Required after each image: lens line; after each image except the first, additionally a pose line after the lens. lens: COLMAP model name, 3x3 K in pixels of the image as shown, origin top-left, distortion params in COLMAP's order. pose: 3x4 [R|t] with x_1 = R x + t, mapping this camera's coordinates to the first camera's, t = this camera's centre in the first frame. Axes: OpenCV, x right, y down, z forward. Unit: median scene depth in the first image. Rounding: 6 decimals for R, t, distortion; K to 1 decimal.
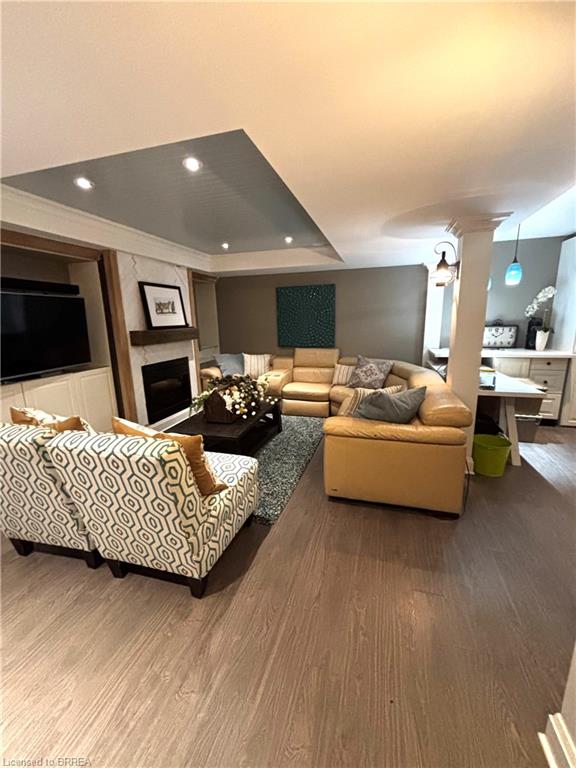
lens RADIAL K [[312.8, 0, 292.3], [0, 312.8, 385.9], [0, 0, 1]] dist [-0.001943, 0.000186]
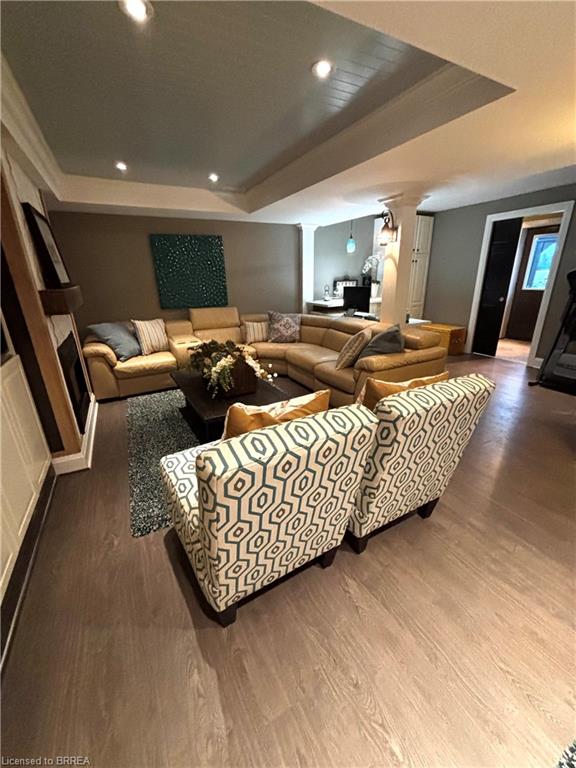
lens RADIAL K [[312.8, 0, 288.5], [0, 312.8, 384.6], [0, 0, 1]] dist [-0.001943, 0.000186]
pose [[0.725208, -0.222388, 0.651626, -0.475778], [0.148316, 0.974641, 0.167562, -0.023775], [-0.672365, -0.024871, 0.739801, 0.182826]]
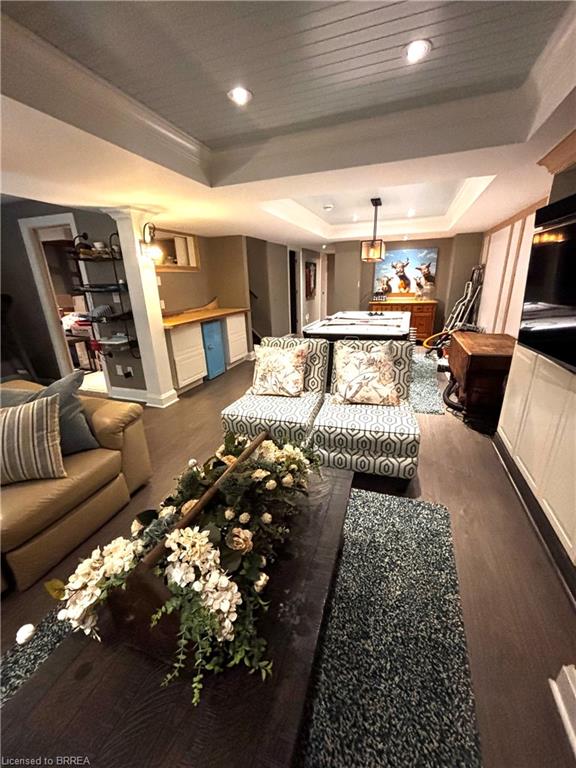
lens RADIAL K [[312.8, 0, 290.2], [0, 312.8, 385.2], [0, 0, 1]] dist [-0.001943, 0.000186]
pose [[-0.995879, 0.023277, 0.087656, -0.225772], [0.064951, 0.857605, 0.510191, -0.193735], [-0.063299, 0.513781, -0.855583, 0.903043]]
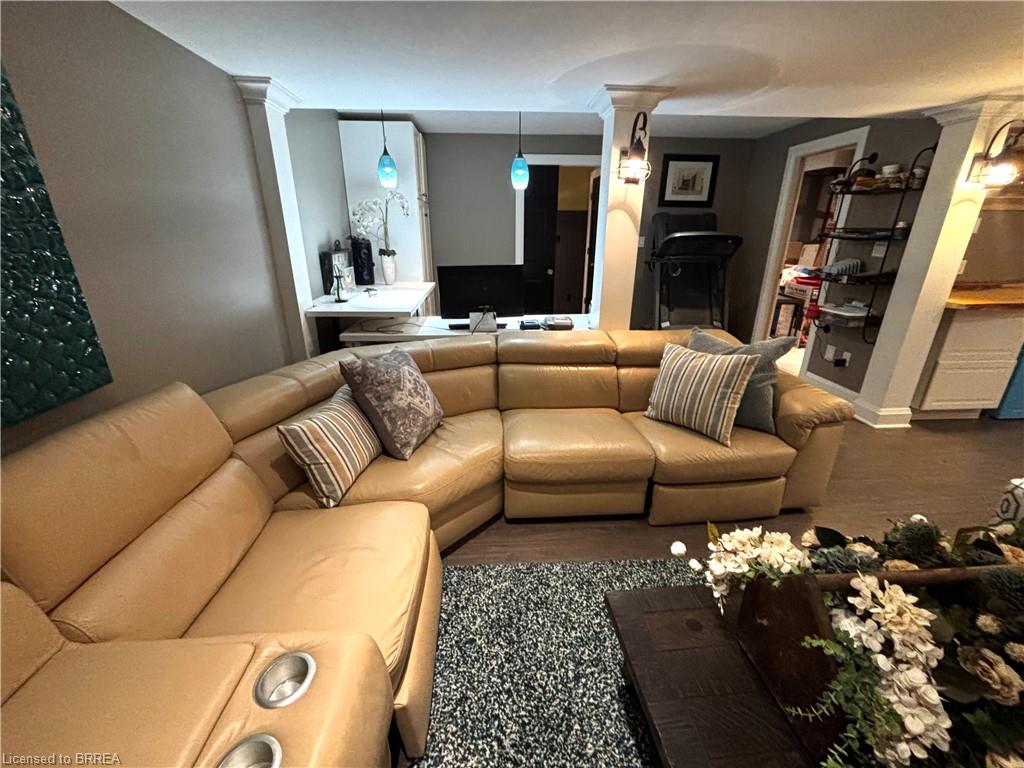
lens RADIAL K [[417.1, 0, 511.3], [0, 417.1, 384.3], [0, 0, 1]] dist [-0.001943, 0.000186]
pose [[-0.325638, -0.306374, 0.894480, -0.221096], [0.204029, 0.900986, 0.382879, -0.199511], [-0.923218, 0.307180, -0.230886, 0.948720]]
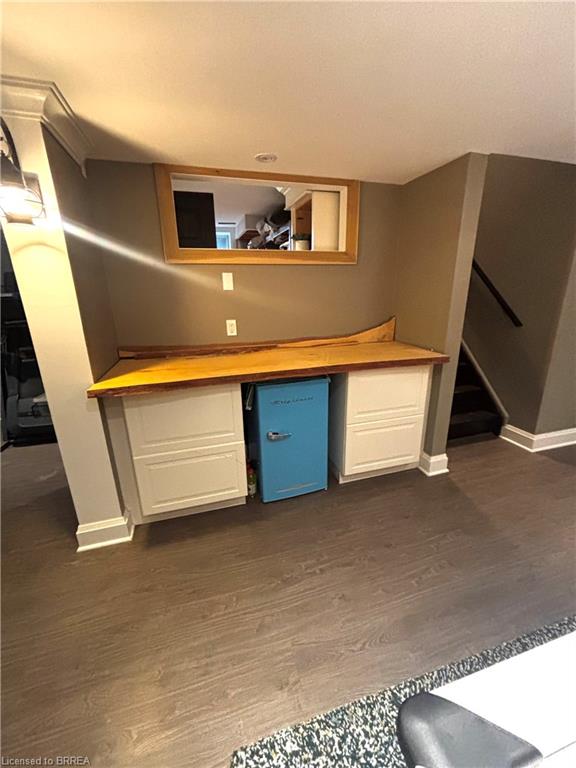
lens RADIAL K [[312.8, 0, 290.6], [0, 312.8, 386.7], [0, 0, 1]] dist [-0.001943, 0.000186]
pose [[-0.538876, -0.223957, 0.812069, -0.229445], [0.199651, 0.902590, 0.381406, -0.019319], [-0.818384, 0.367661, -0.441671, 0.122230]]
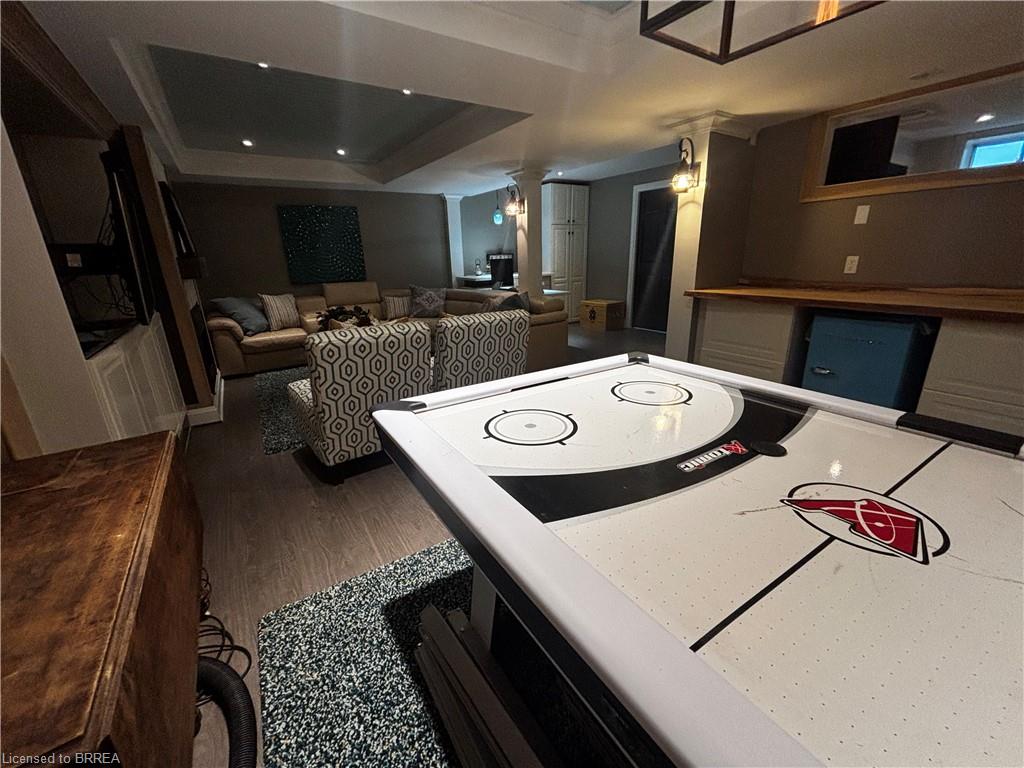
lens RADIAL K [[417.1, 0, 509.9], [0, 417.1, 382.7], [0, 0, 1]] dist [-0.001943, 0.000186]
pose [[0.660824, -0.222414, 0.716829, -0.590158], [0.170495, 0.974599, 0.145220, 0.063838], [-0.730920, 0.026251, 0.681958, -0.109286]]
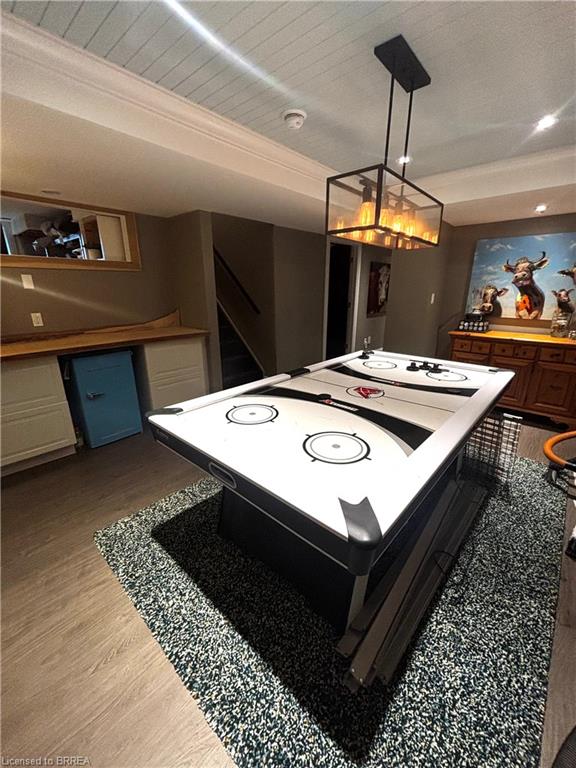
lens RADIAL K [[312.8, 0, 289.0], [0, 312.8, 384.7], [0, 0, 1]] dist [-0.001943, 0.000186]
pose [[-0.898389, -0.111691, 0.424762, -0.471666], [0.109749, 0.879354, 0.463348, -0.050616], [-0.425268, 0.462884, -0.777744, 0.271816]]
